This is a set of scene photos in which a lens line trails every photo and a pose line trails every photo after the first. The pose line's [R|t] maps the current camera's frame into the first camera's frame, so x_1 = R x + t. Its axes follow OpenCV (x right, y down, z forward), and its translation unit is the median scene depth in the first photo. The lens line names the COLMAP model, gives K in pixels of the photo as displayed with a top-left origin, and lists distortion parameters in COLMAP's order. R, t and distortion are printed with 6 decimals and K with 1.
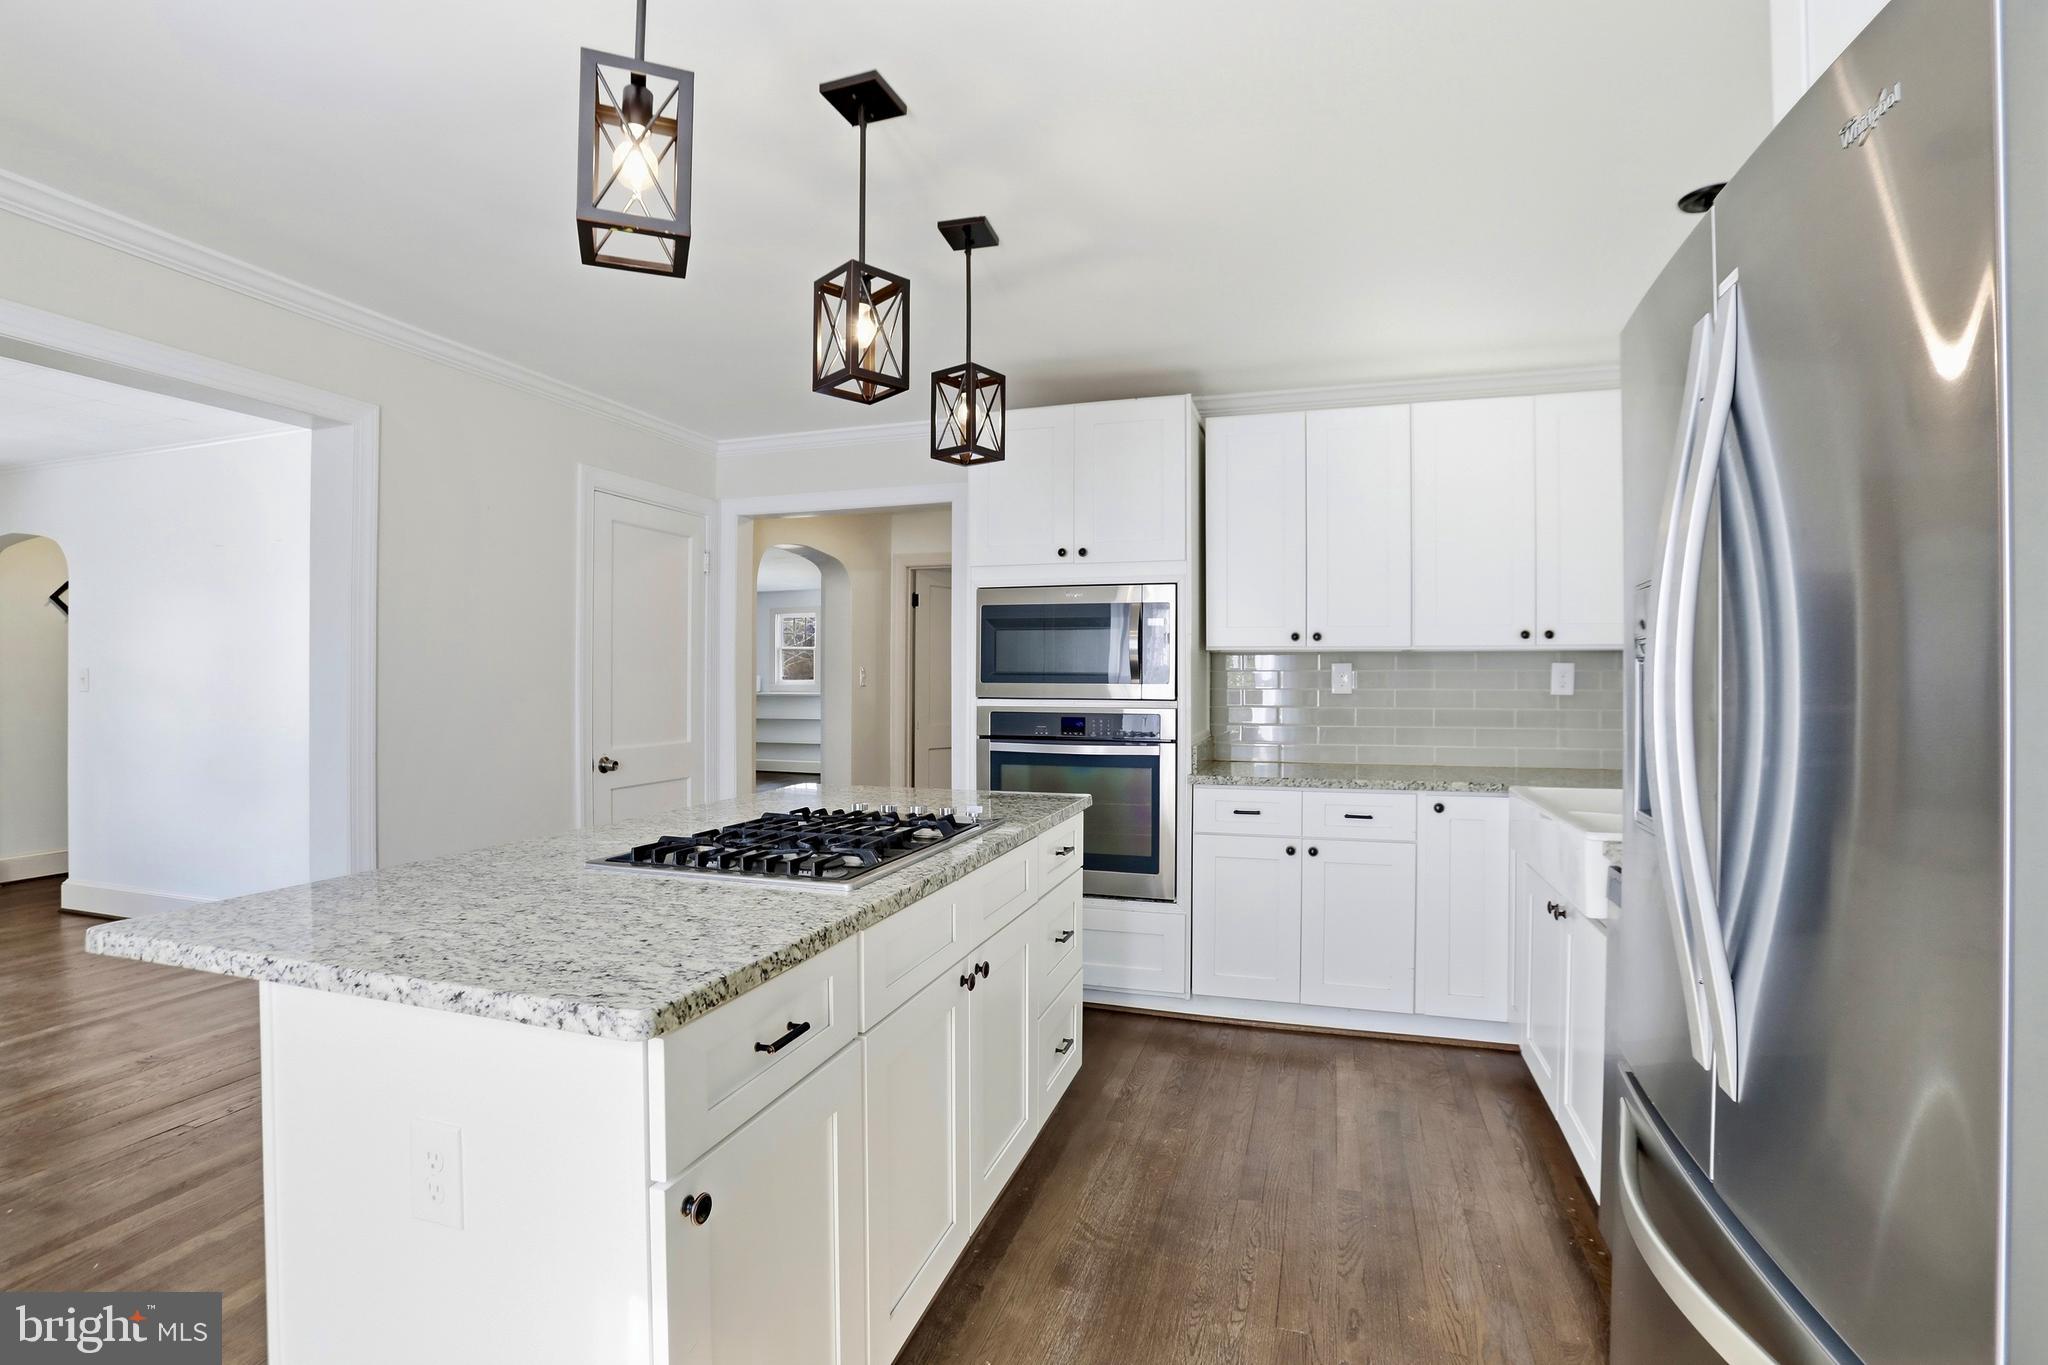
lens RADIAL K [[974.7, 0, 1055.1], [0, 974.7, 677.6], [0, 0, 1]] dist [-0.083268, 0.032187]
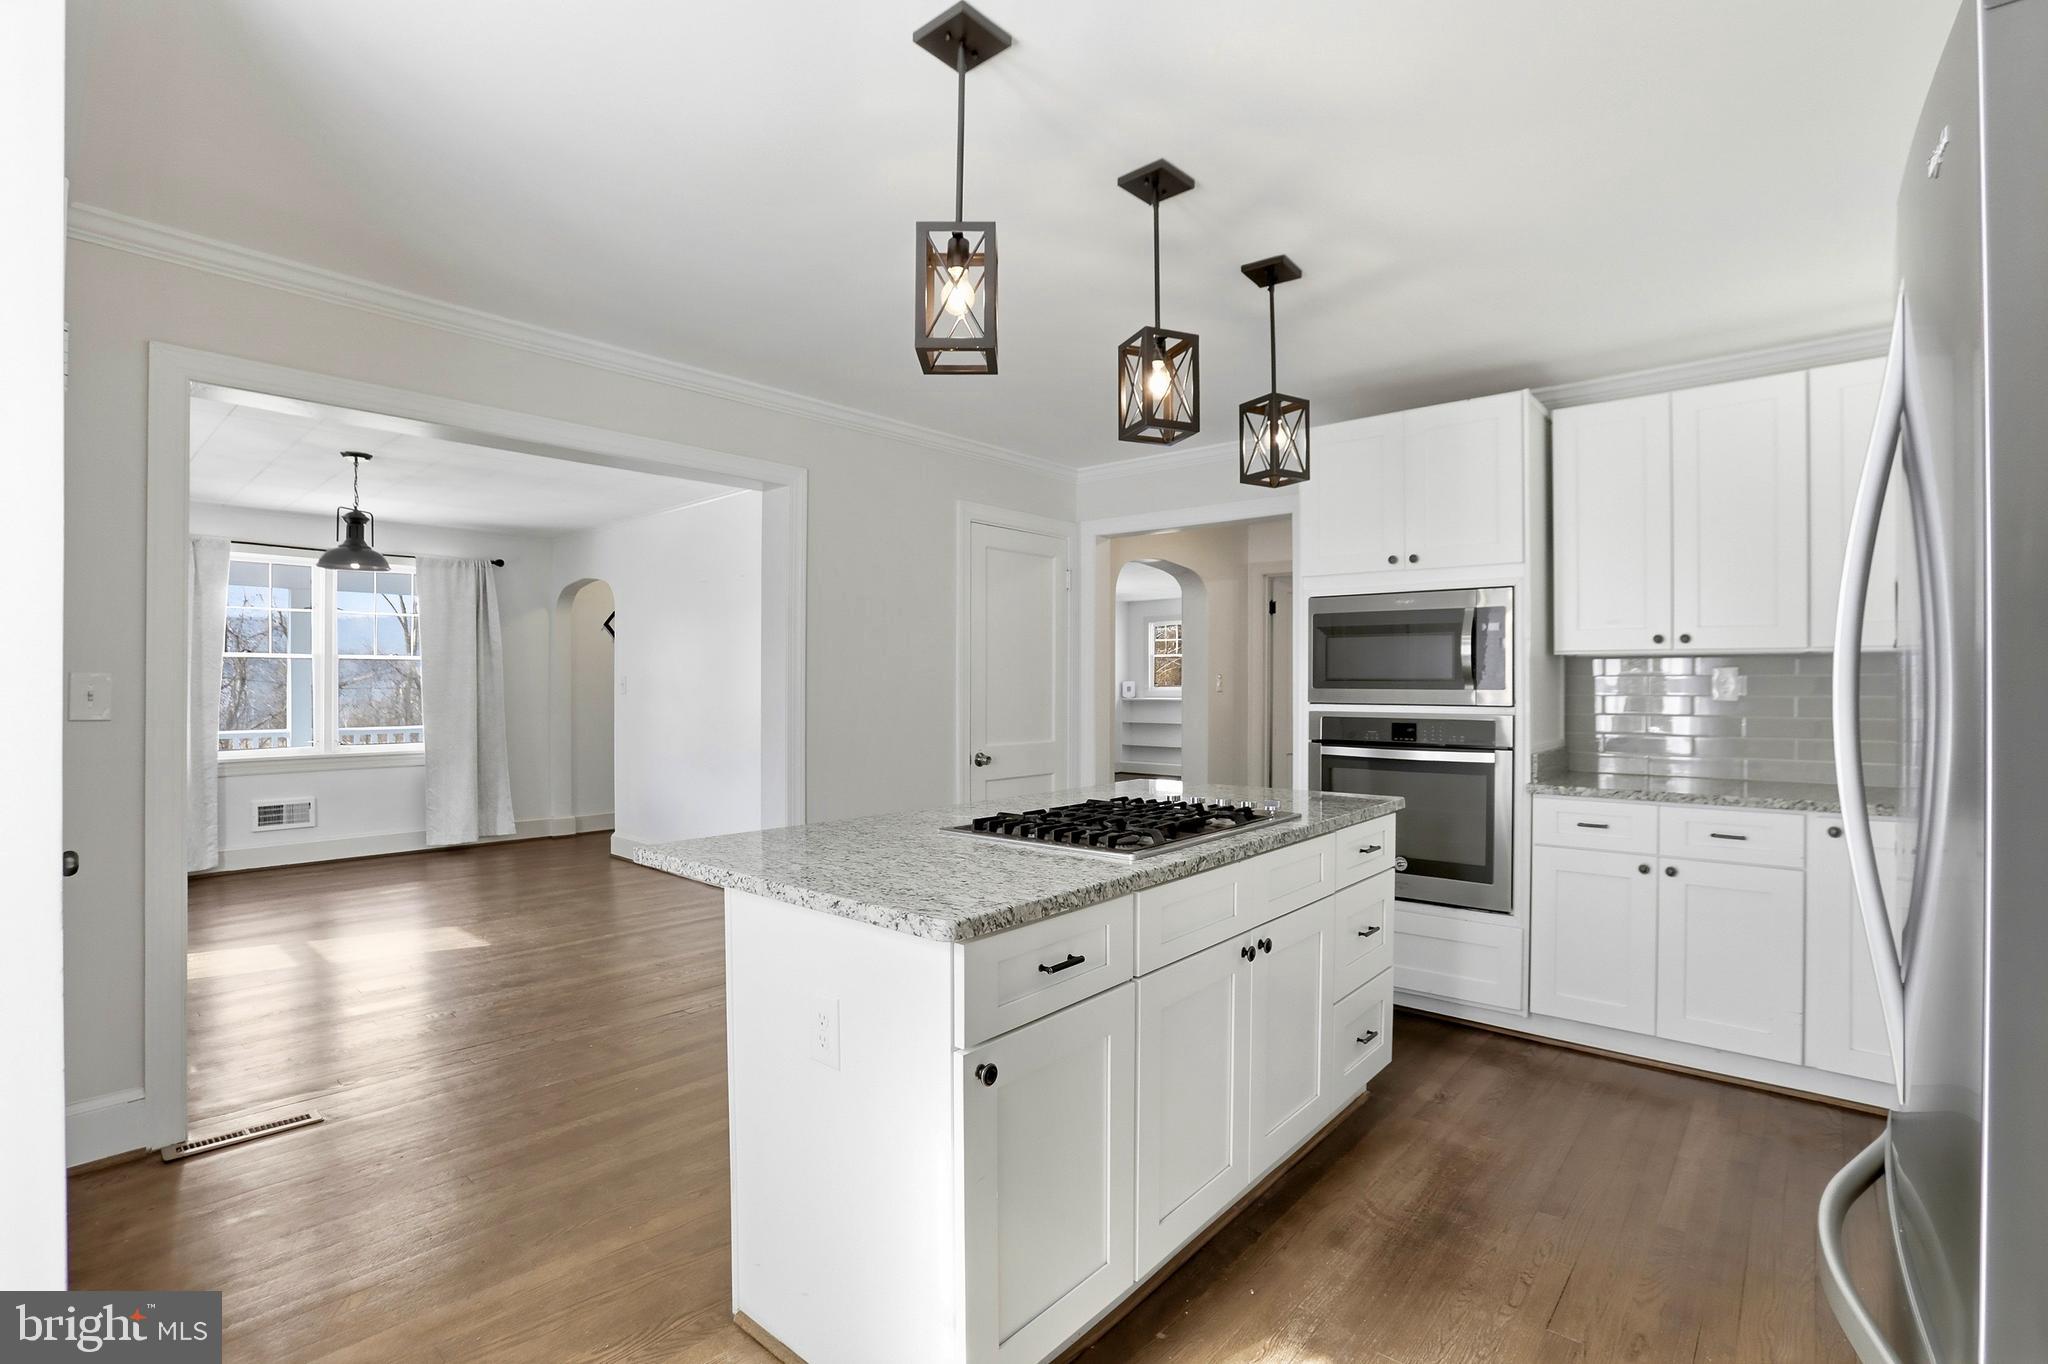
lens RADIAL K [[971.6, 0, 1029.2], [0, 971.6, 677.2], [0, 0, 1]] dist [-0.094989, 0.047382]
pose [[0.918363, -0.003351, -0.395726, 0.082849], [0.000814, 0.999978, -0.006580, -0.000176], [0.395739, 0.005720, 0.918345, -0.090277]]
